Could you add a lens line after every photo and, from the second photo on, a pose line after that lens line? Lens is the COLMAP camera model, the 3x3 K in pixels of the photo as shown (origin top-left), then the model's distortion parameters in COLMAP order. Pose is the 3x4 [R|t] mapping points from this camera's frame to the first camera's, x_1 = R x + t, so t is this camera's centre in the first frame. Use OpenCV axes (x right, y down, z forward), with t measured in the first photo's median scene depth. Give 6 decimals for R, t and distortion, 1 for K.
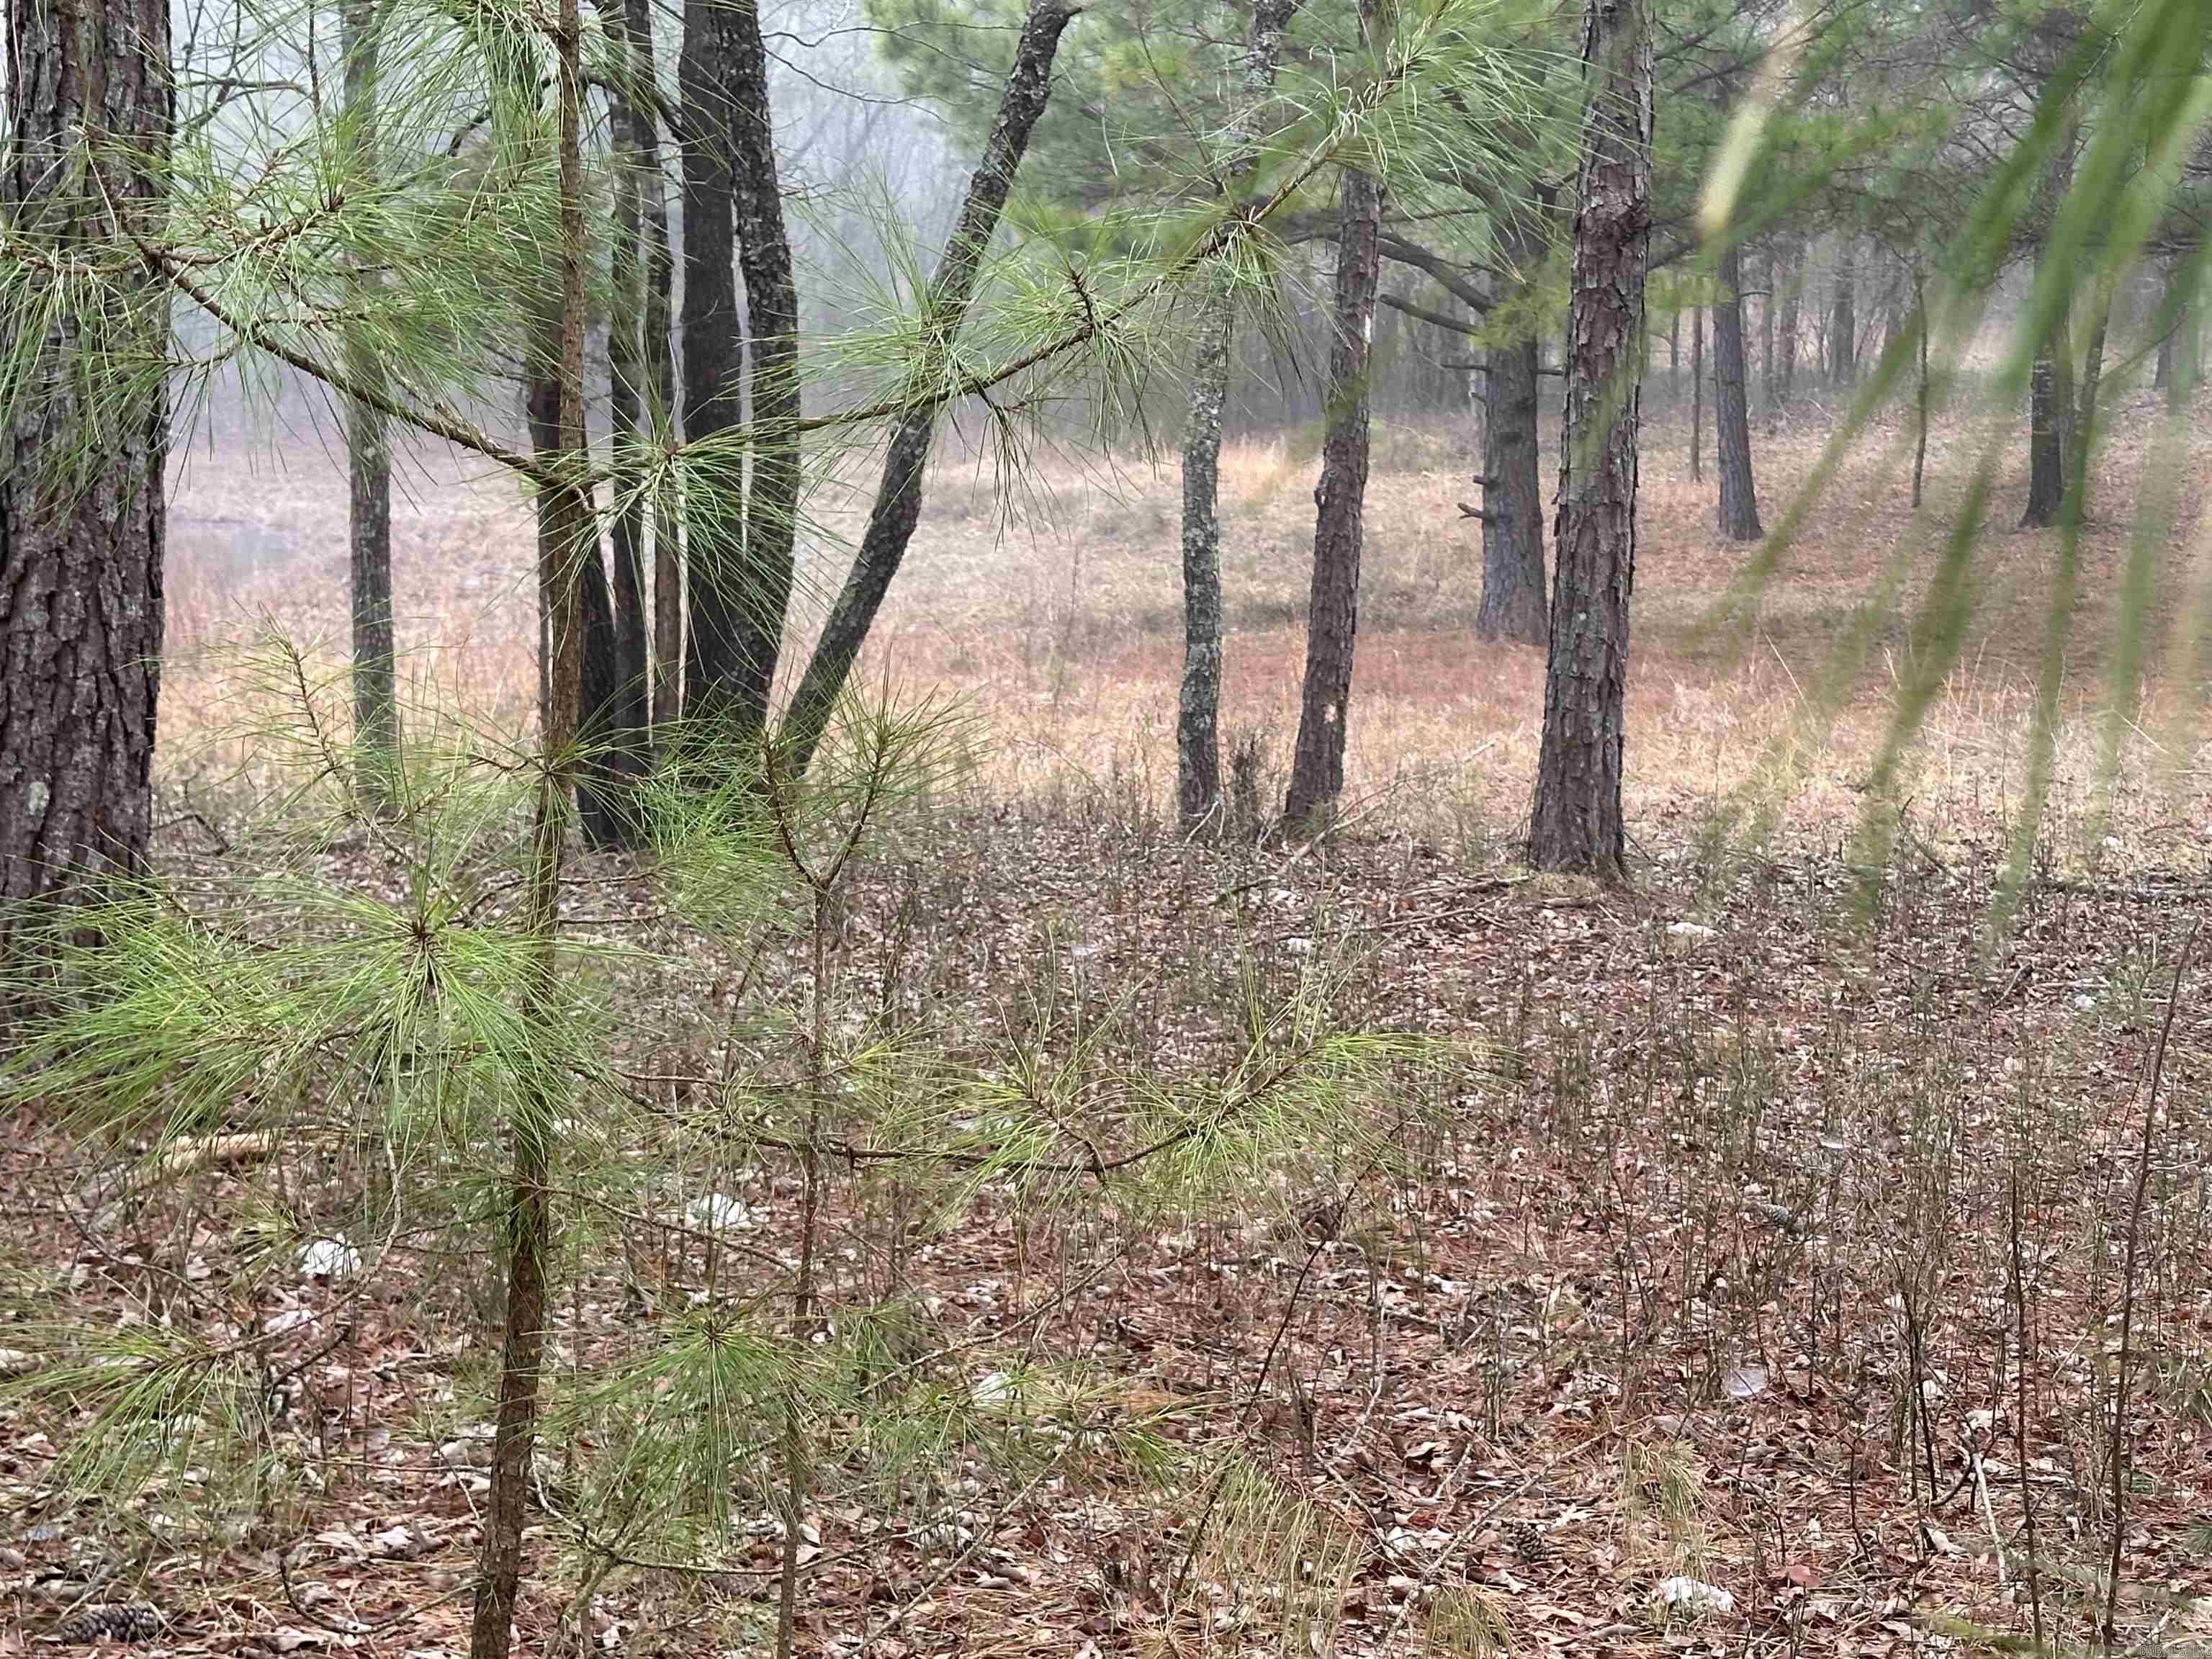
lens RADIAL K [[3915.3, 0, 1108.7], [0, 3915.3, 842.7], [0, 0, 1]] dist [0.165277, 0.000000]
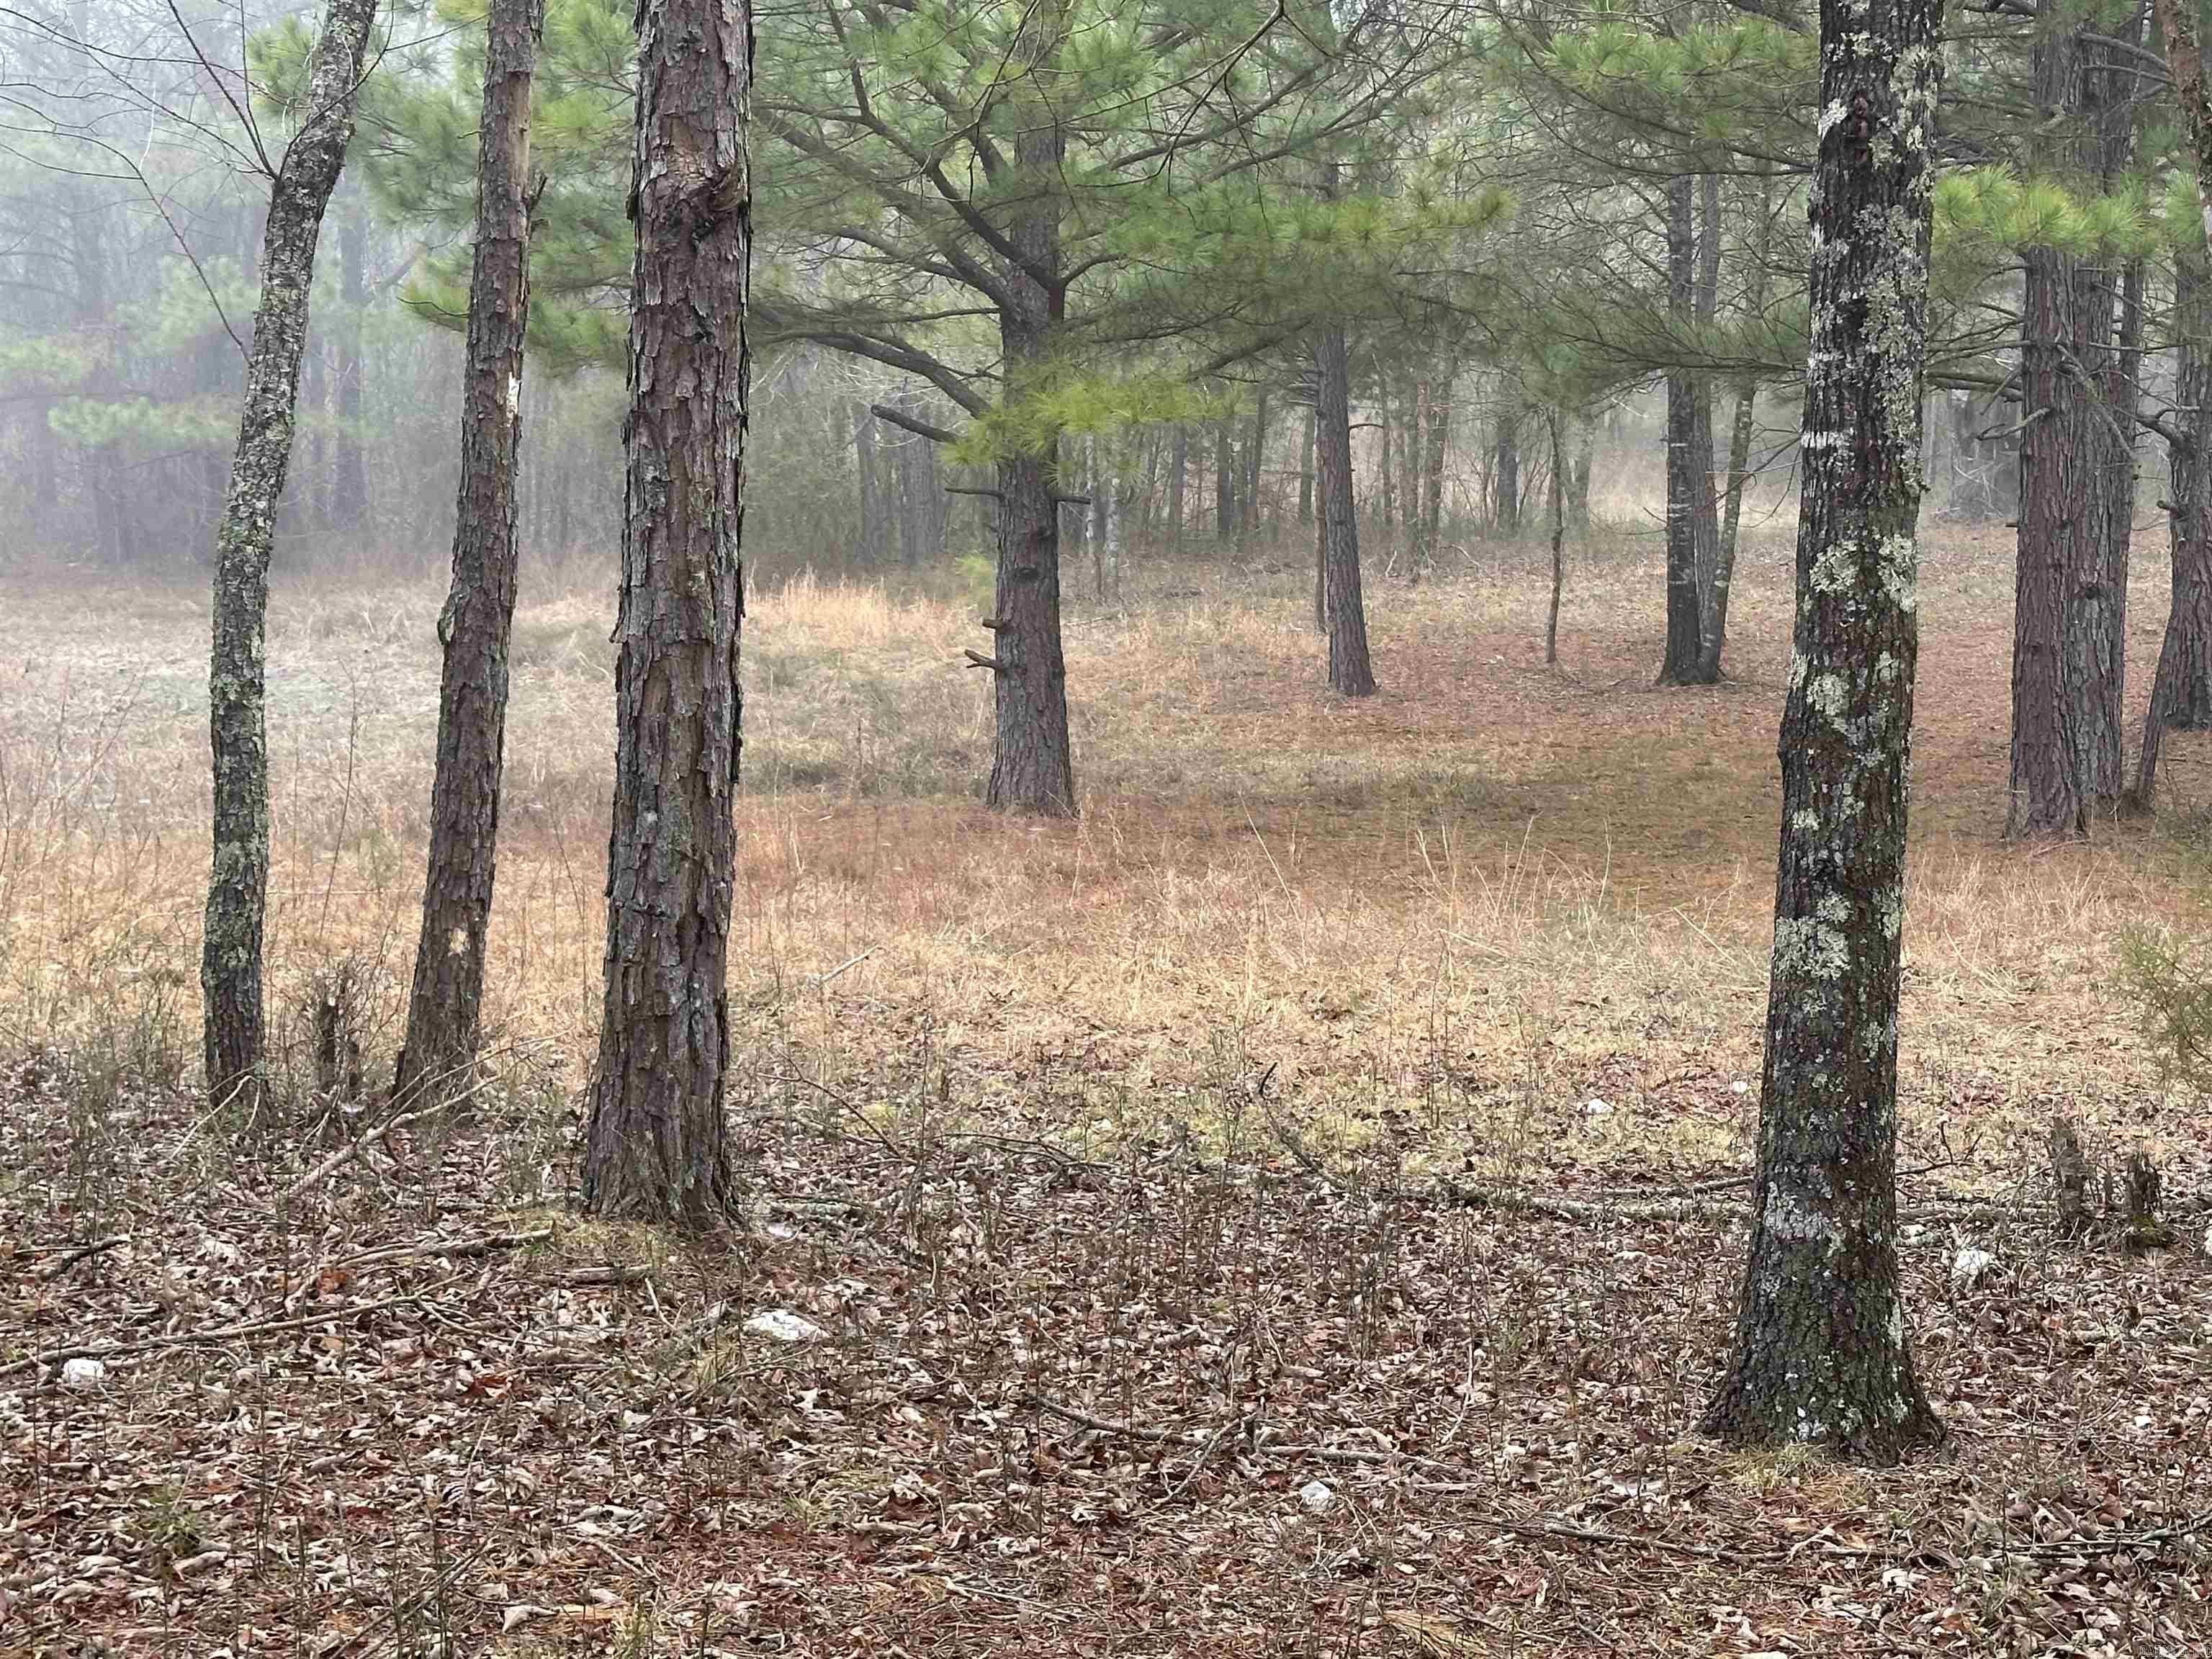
lens RADIAL K [[3915.3, 0, 1103.1], [0, 3915.3, 818.6], [0, 0, 1]] dist [0.165277, 0.000000]
pose [[0.997901, 0.005339, 0.064544, 0.126139], [-0.002478, 0.999014, -0.044325, -0.024149], [-0.064717, 0.044072, 0.996930, 0.296364]]
